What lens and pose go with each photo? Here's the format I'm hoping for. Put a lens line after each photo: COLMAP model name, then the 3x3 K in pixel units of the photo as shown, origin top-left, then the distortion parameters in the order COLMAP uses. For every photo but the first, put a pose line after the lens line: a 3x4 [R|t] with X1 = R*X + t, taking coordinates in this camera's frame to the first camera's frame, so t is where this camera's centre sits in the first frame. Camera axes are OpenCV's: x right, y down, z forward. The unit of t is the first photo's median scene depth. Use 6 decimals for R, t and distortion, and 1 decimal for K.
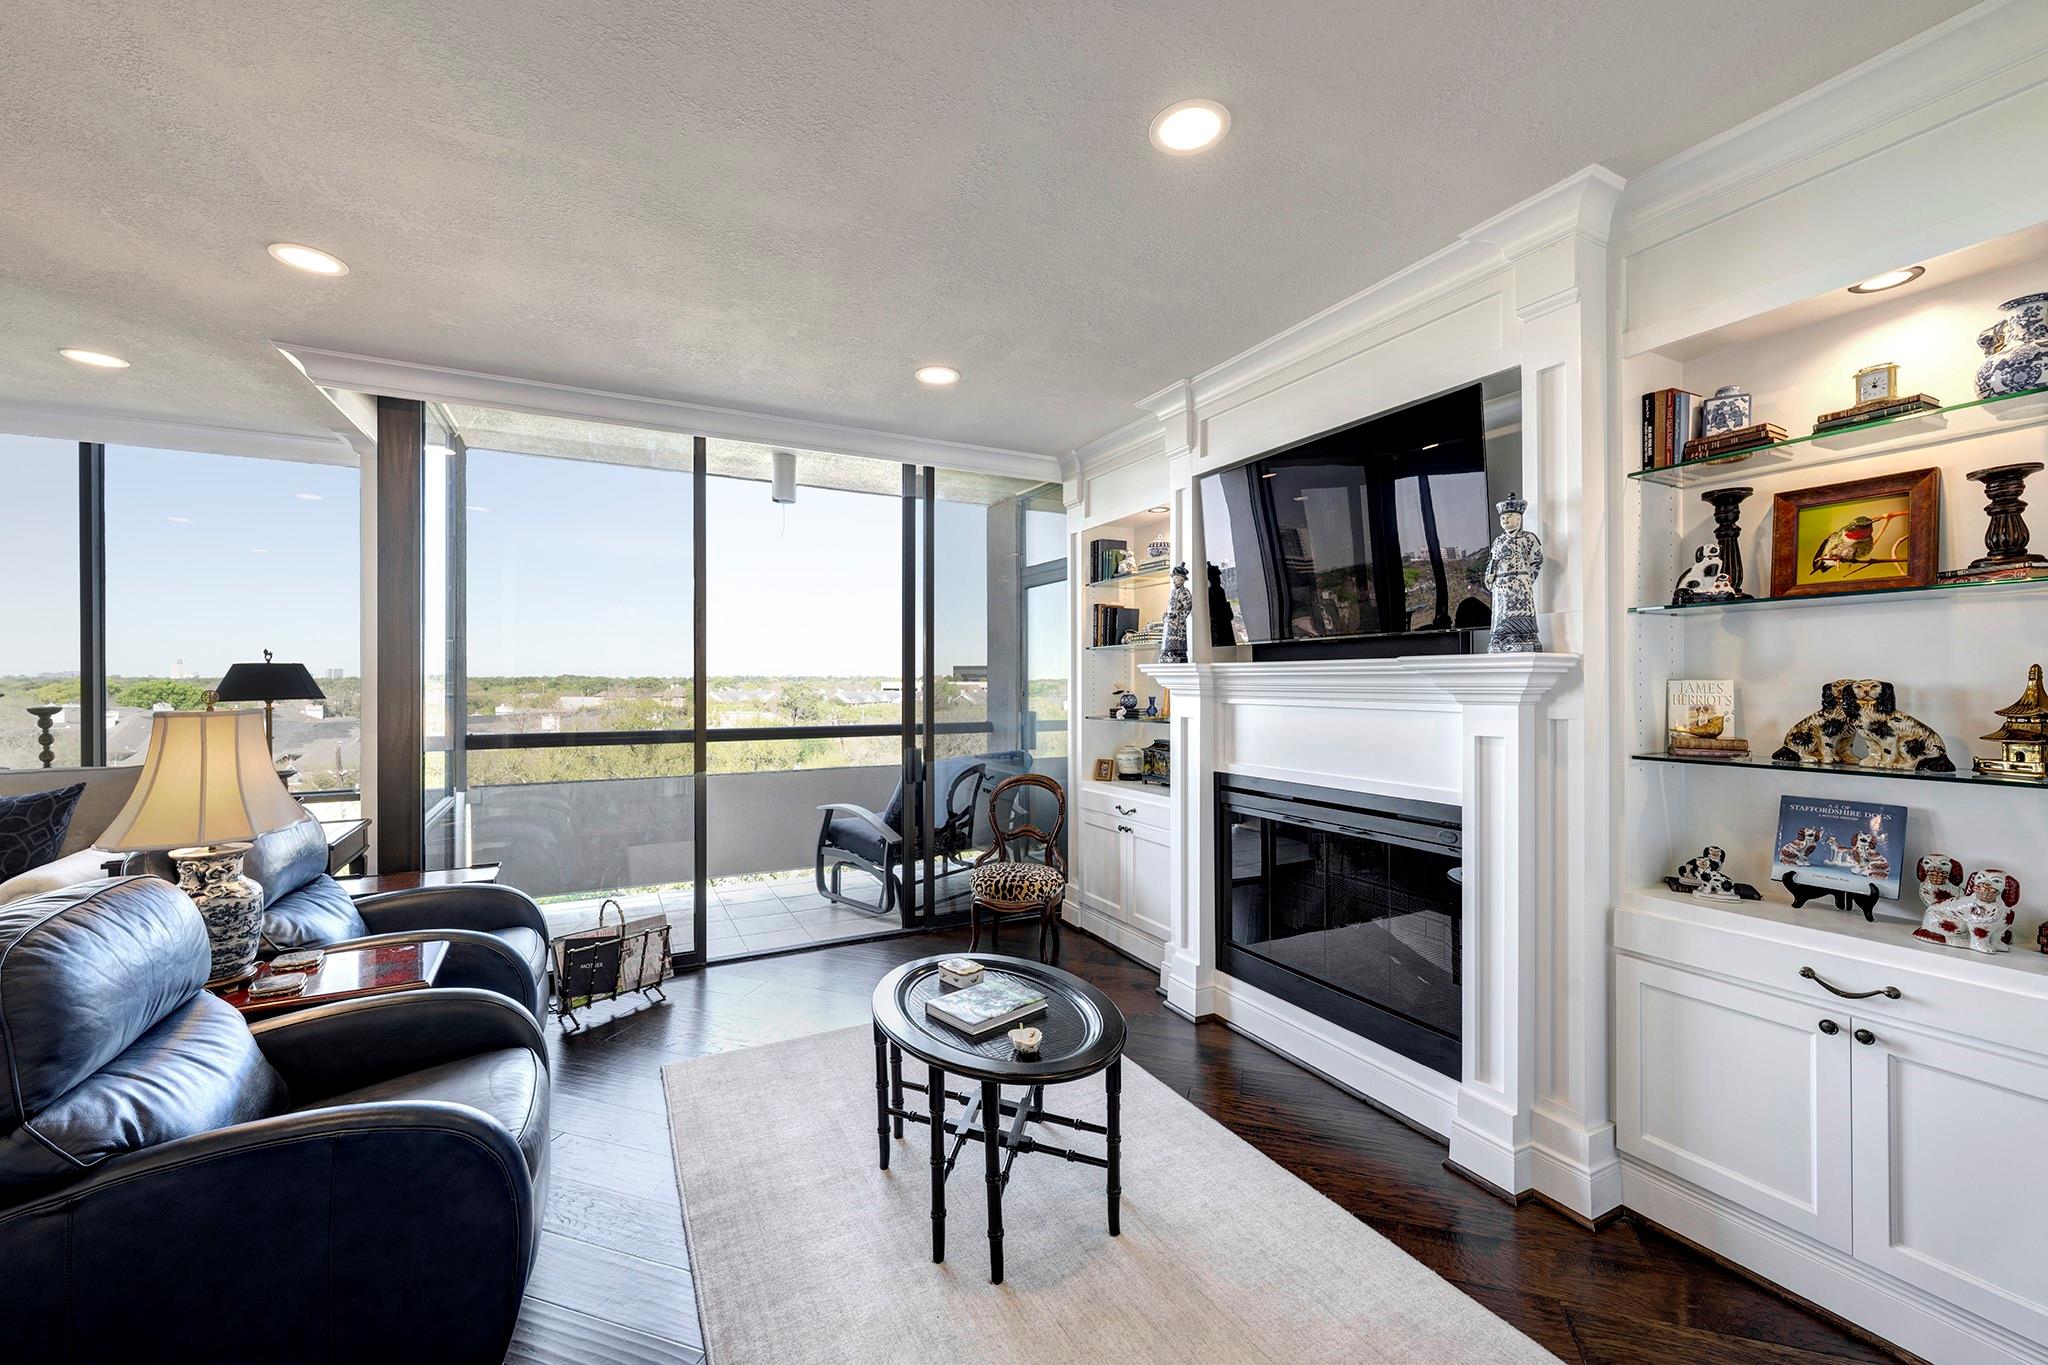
lens RADIAL K [[808.2, 0, 1017.9], [0, 808.2, 682.8], [0, 0, 1]] dist [-0.000927, 0.000505]
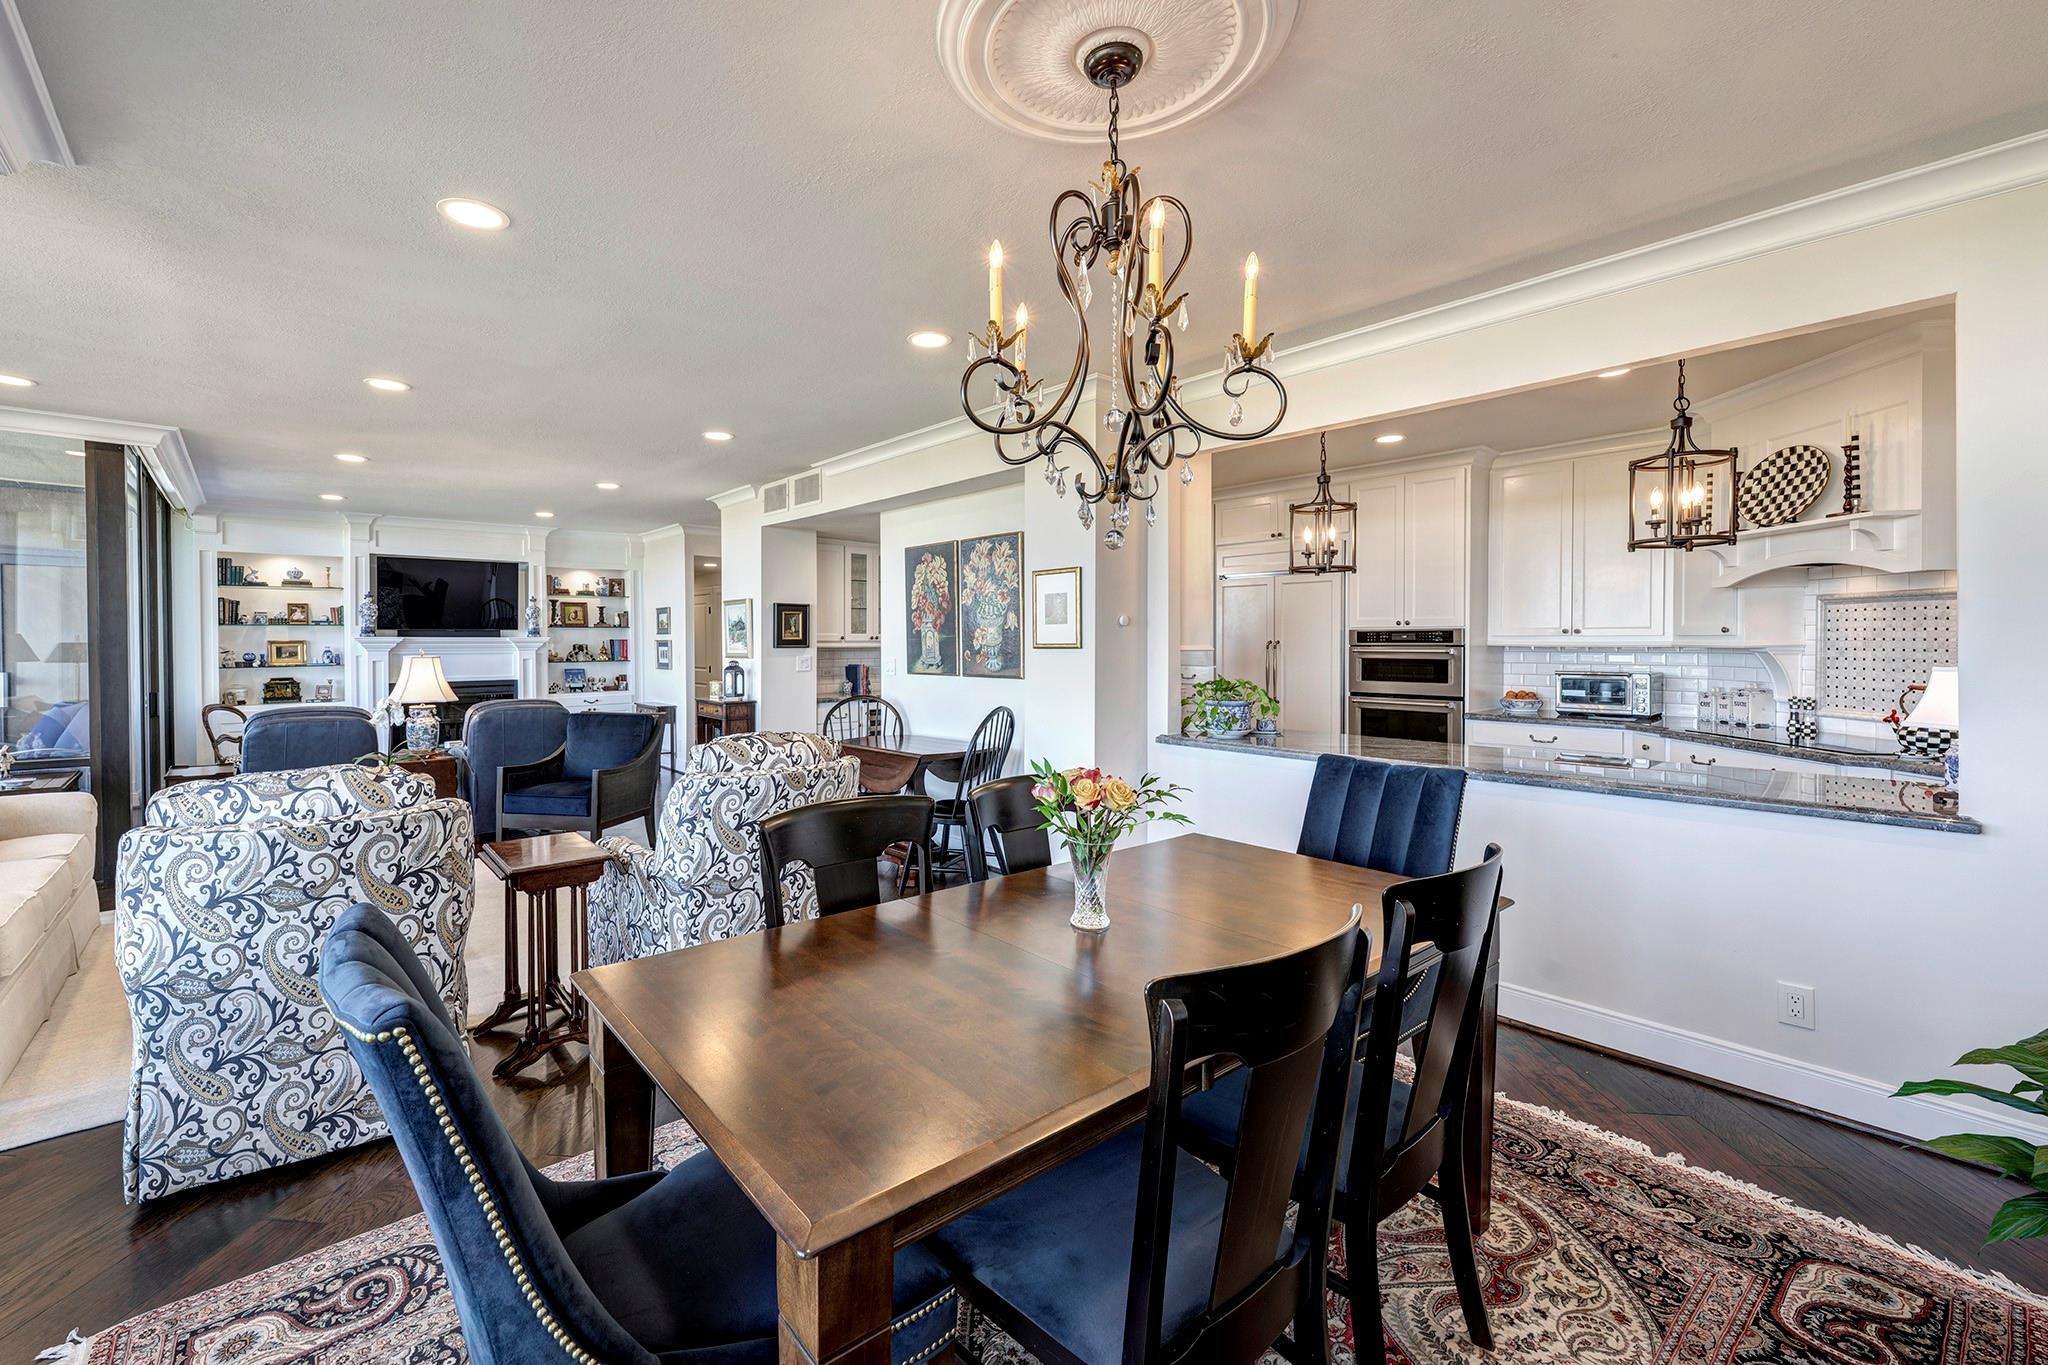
lens RADIAL K [[850.1, 0, 1024.8], [0, 850.1, 650.5], [0, 0, 1]] dist [0.000337, 0.000052]
pose [[-0.247353, -0.009339, 0.968881, -2.679451], [0.004526, 0.999932, 0.010794, -0.004204], [-0.968915, 0.007055, -0.247293, -0.197262]]
